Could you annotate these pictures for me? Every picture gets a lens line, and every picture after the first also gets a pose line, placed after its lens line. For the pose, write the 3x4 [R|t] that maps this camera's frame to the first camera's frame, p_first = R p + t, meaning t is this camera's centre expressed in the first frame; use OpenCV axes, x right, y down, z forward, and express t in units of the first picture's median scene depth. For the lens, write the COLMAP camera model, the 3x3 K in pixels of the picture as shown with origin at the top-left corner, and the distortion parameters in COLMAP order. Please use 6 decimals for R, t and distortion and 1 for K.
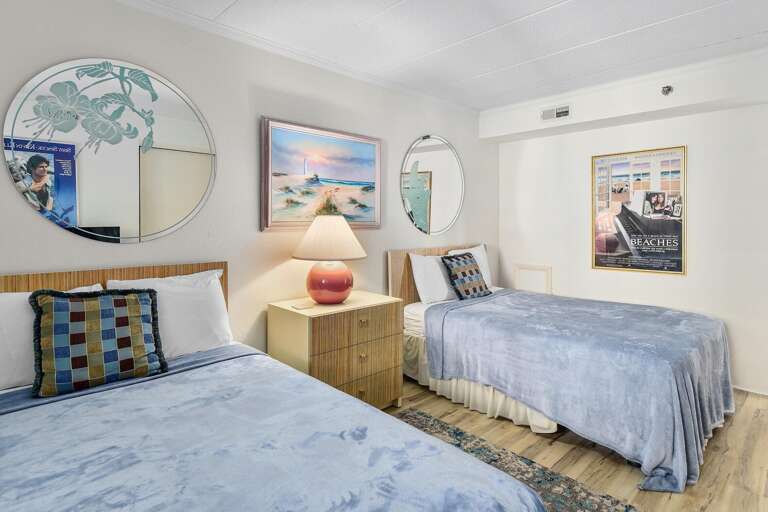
lens RADIAL K [[421.3, 0, 384.3], [0, 421.3, 229.8], [0, 0, 1]] dist [-0.001058, -0.001237]
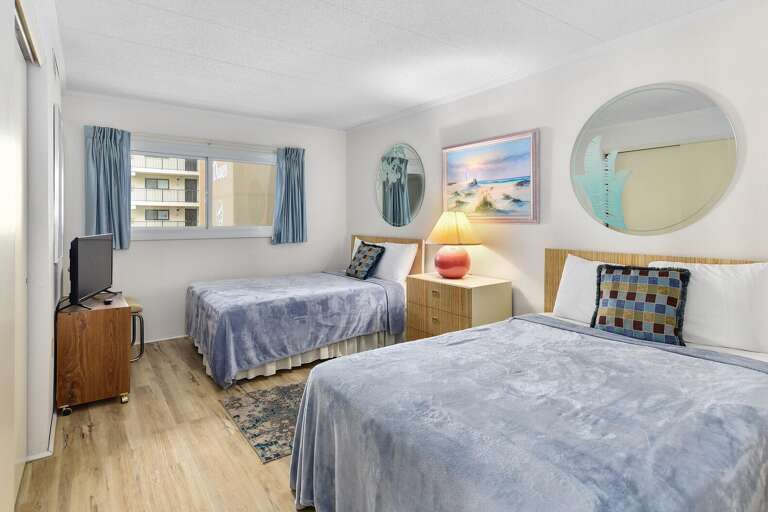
lens RADIAL K [[421.3, 0, 384.3], [0, 421.3, 229.8], [0, 0, 1]] dist [-0.001058, -0.001237]
pose [[-0.162789, 0.035205, -0.986033, 1.103454], [-0.006154, 0.999308, 0.036695, -0.022745], [0.986642, 0.012042, -0.162459, 0.912025]]
